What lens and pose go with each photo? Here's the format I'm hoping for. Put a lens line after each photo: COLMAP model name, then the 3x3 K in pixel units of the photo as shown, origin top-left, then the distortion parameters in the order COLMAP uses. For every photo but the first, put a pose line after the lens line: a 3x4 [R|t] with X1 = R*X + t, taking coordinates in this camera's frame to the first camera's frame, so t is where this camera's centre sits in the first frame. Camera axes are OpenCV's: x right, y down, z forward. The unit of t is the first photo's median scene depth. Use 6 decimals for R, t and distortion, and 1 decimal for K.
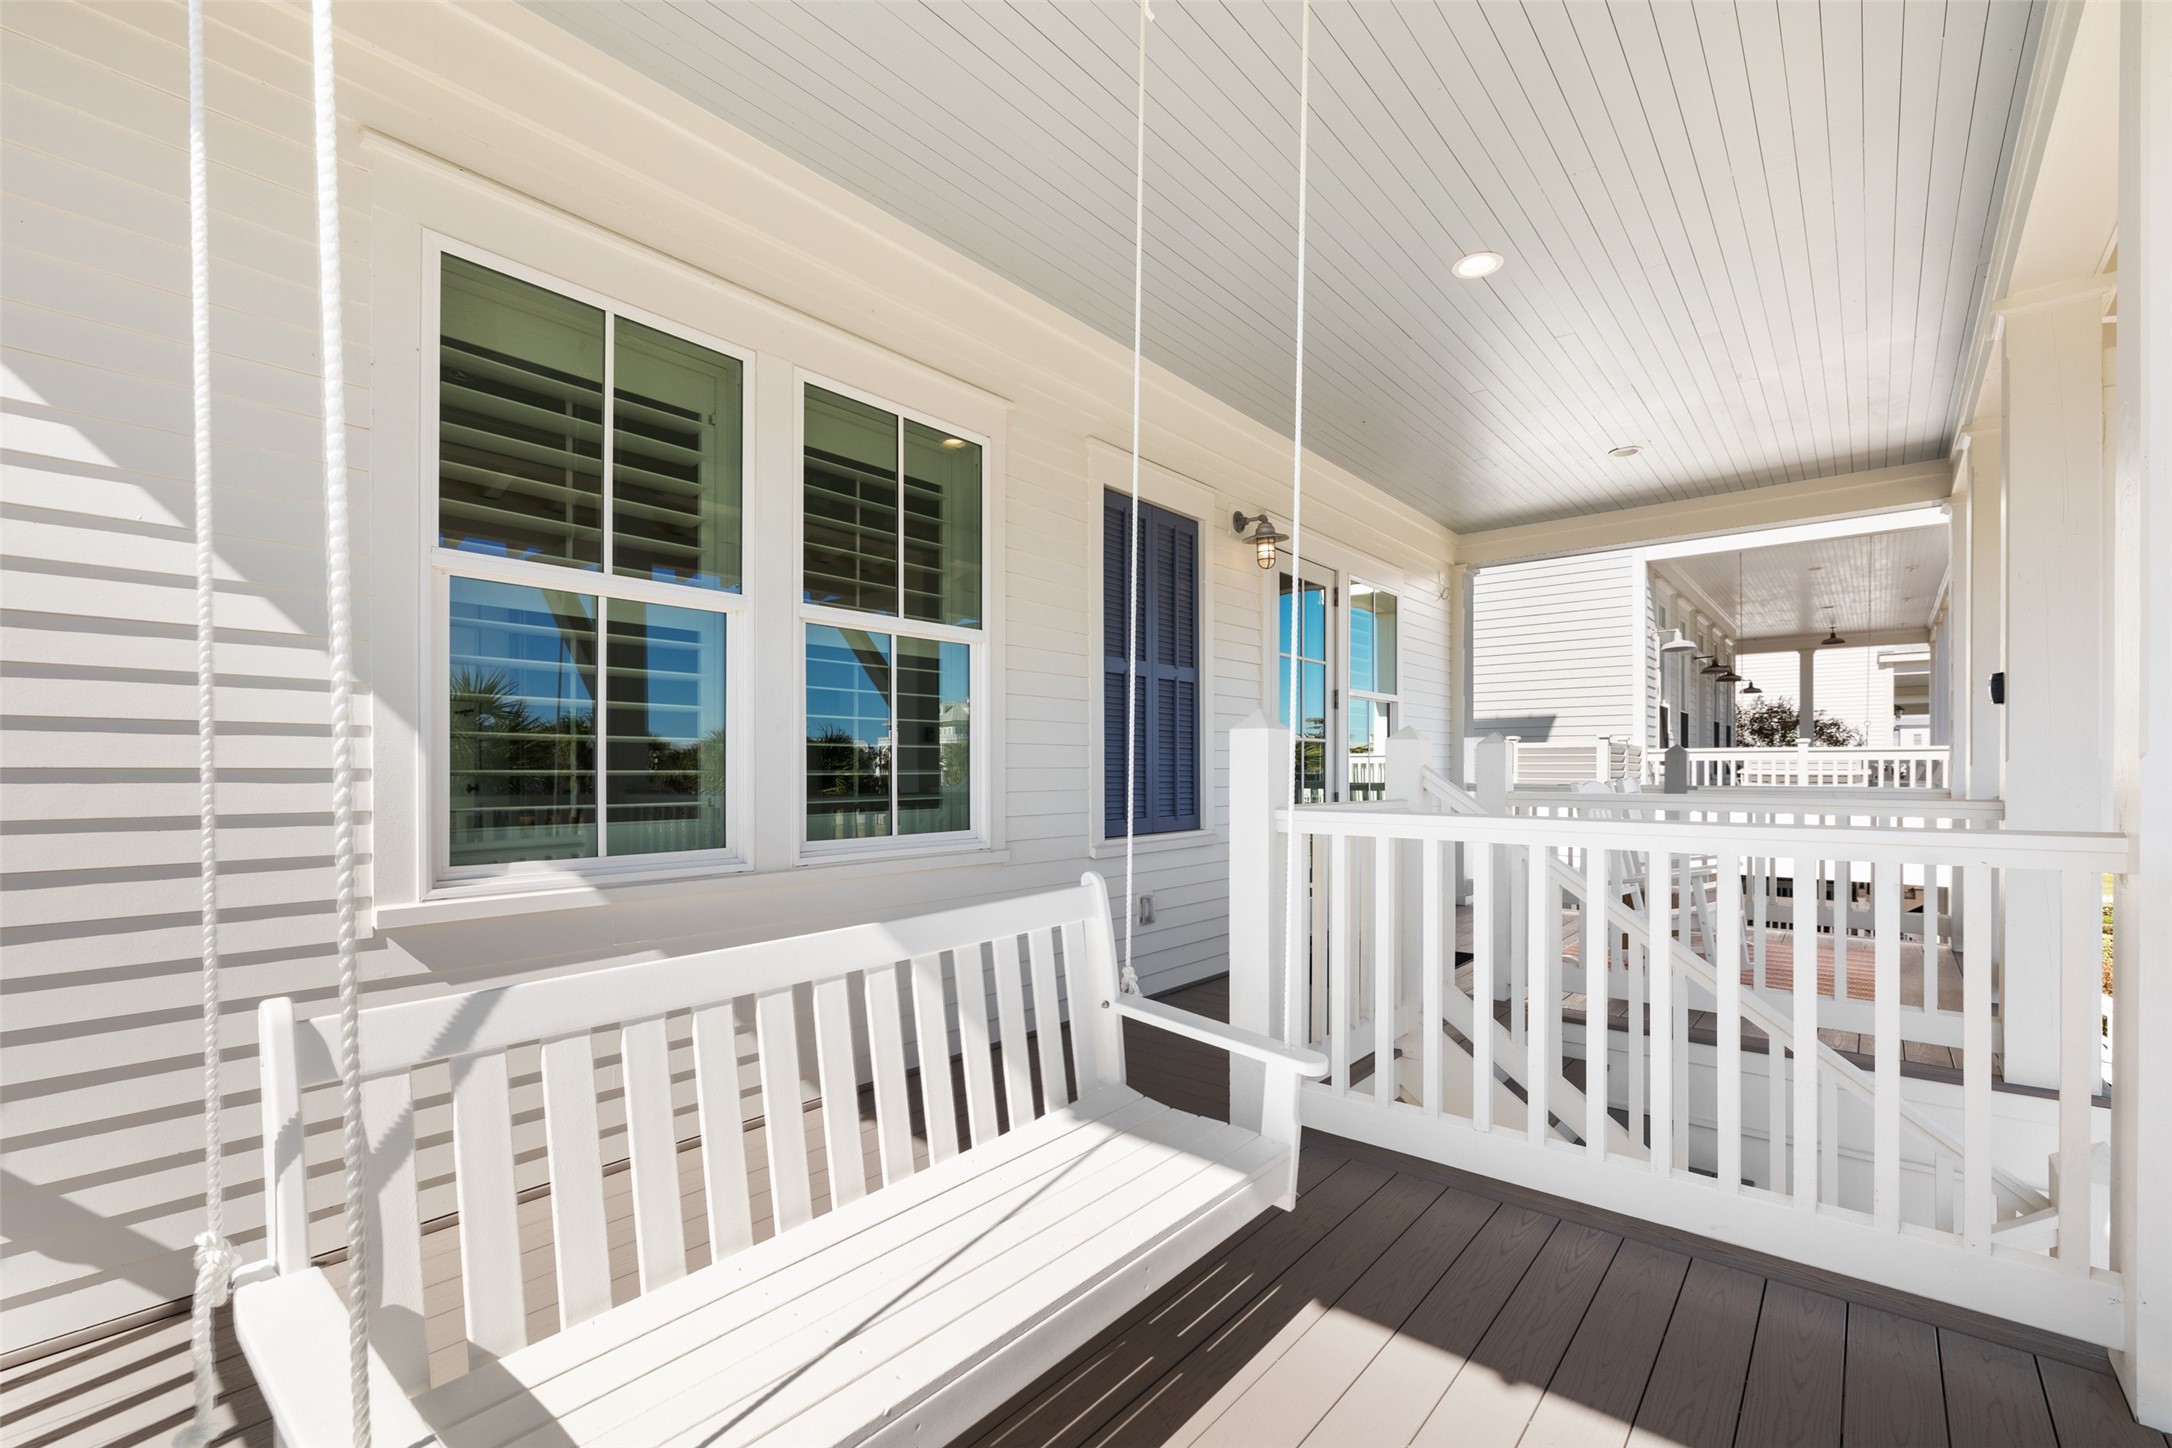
lens RADIAL K [[917.5, 0, 1079.3], [0, 917.5, 778.3], [0, 0, 1]] dist [0.002004, 0.000220]
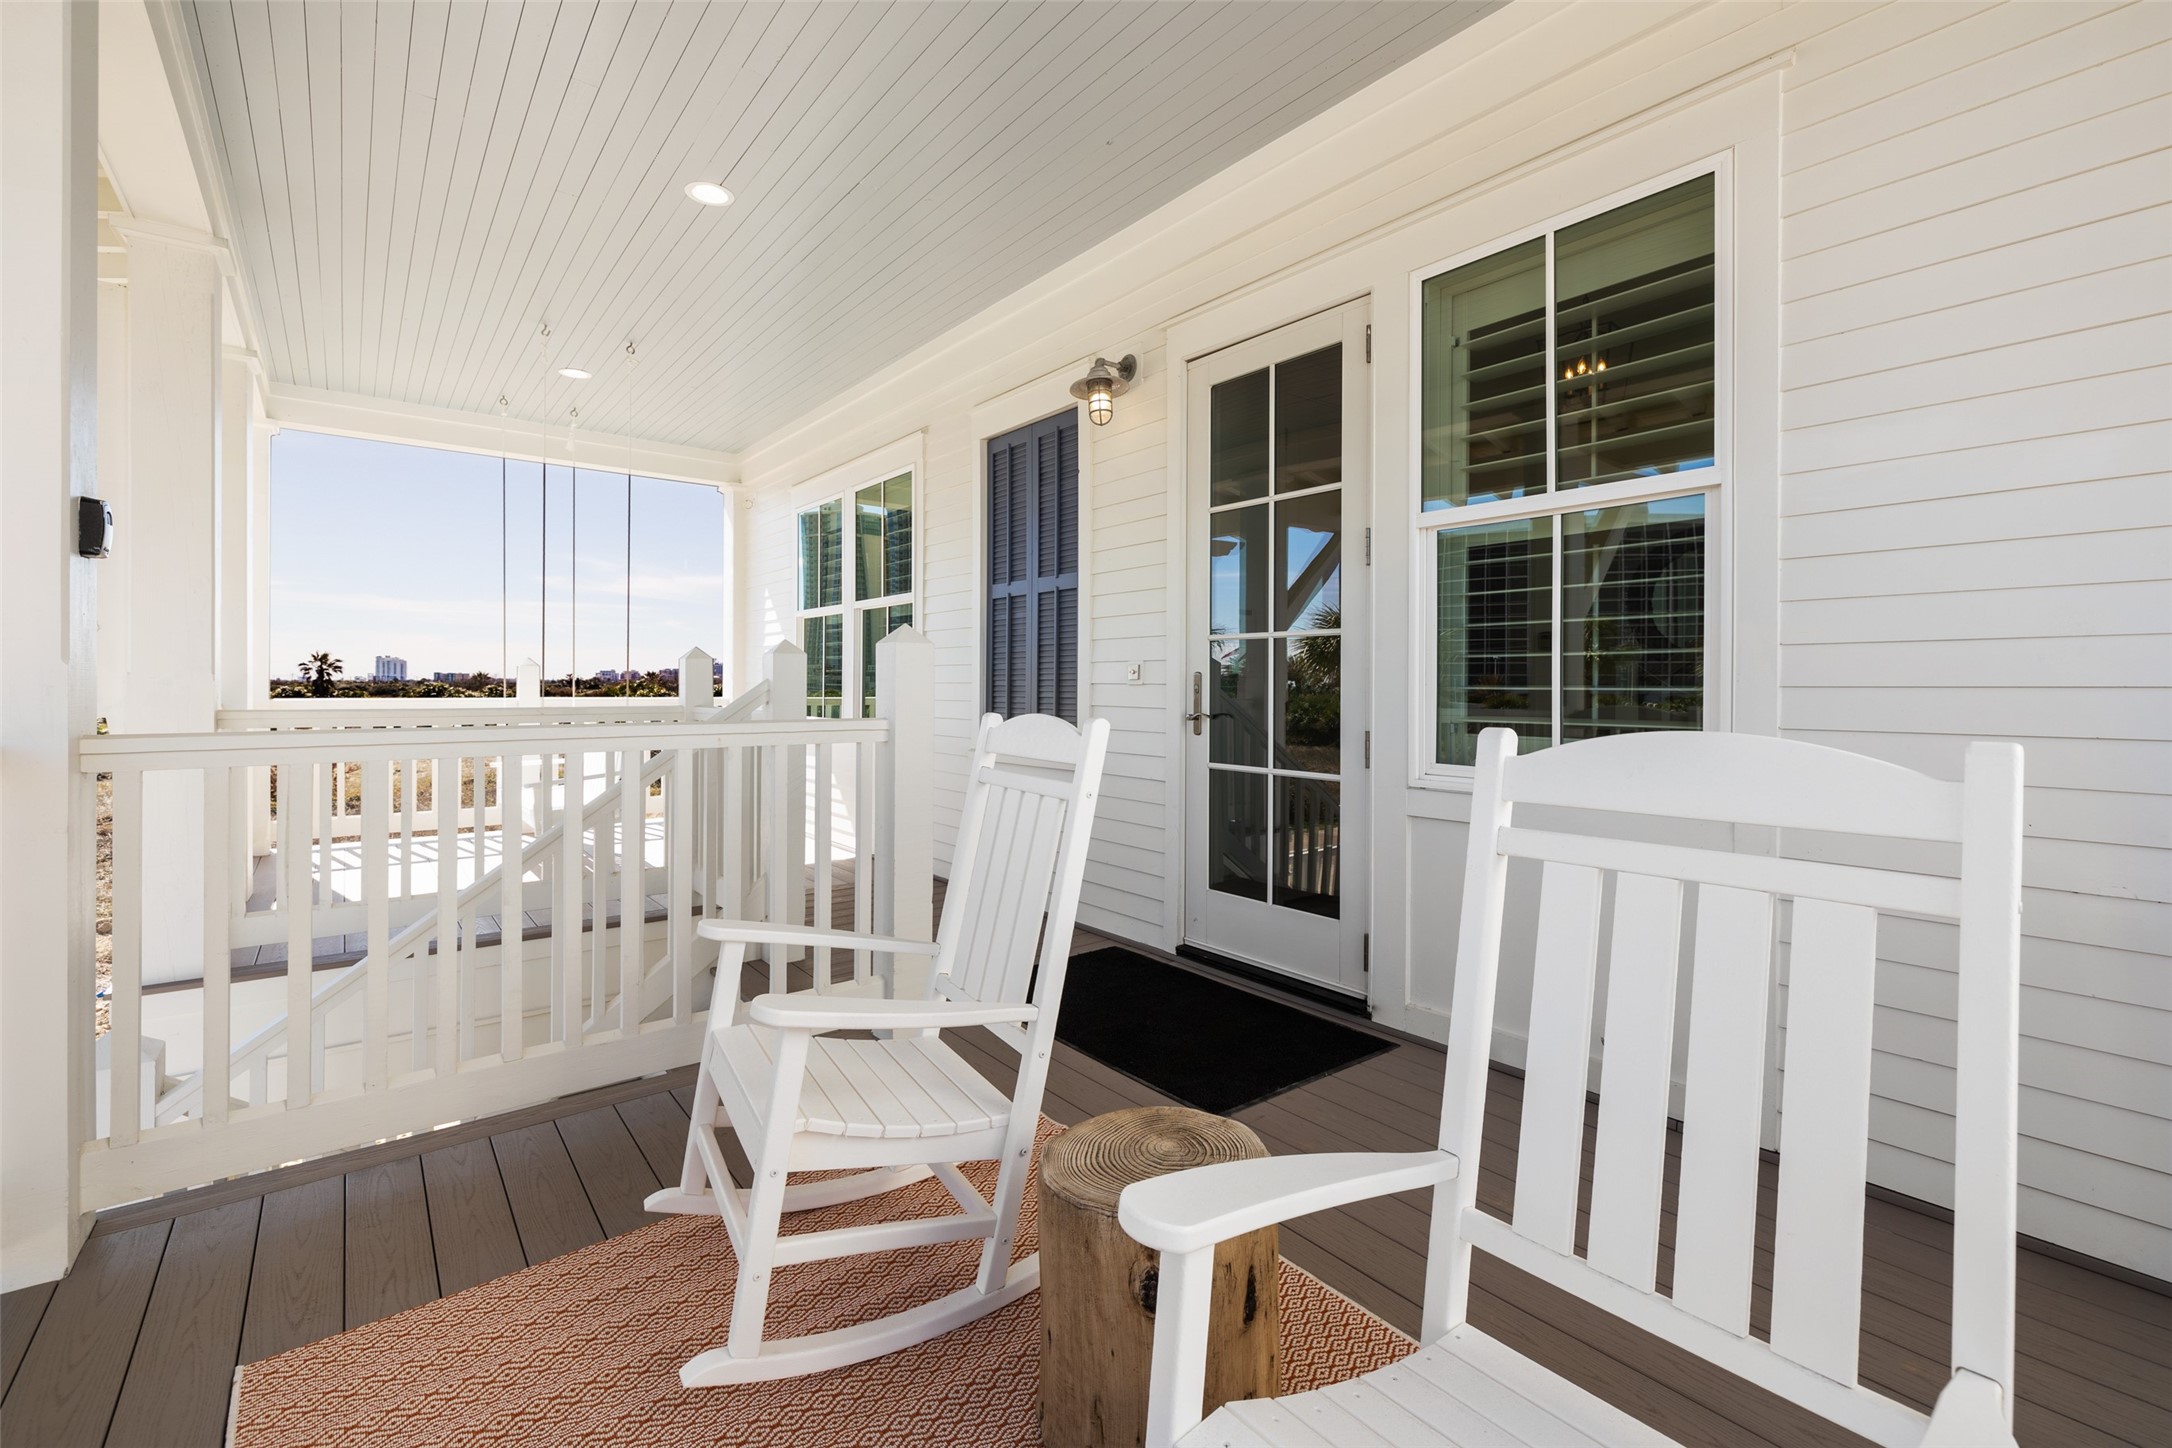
lens RADIAL K [[917.5, 0, 1049.9], [0, 917.5, 688.7], [0, 0, 1]] dist [0.002004, 0.000220]
pose [[-0.208797, 0.003836, -0.977952, 0.658697], [-0.011313, 0.999916, 0.006338, -0.006256], [0.977894, 0.012387, -0.208736, 0.752566]]
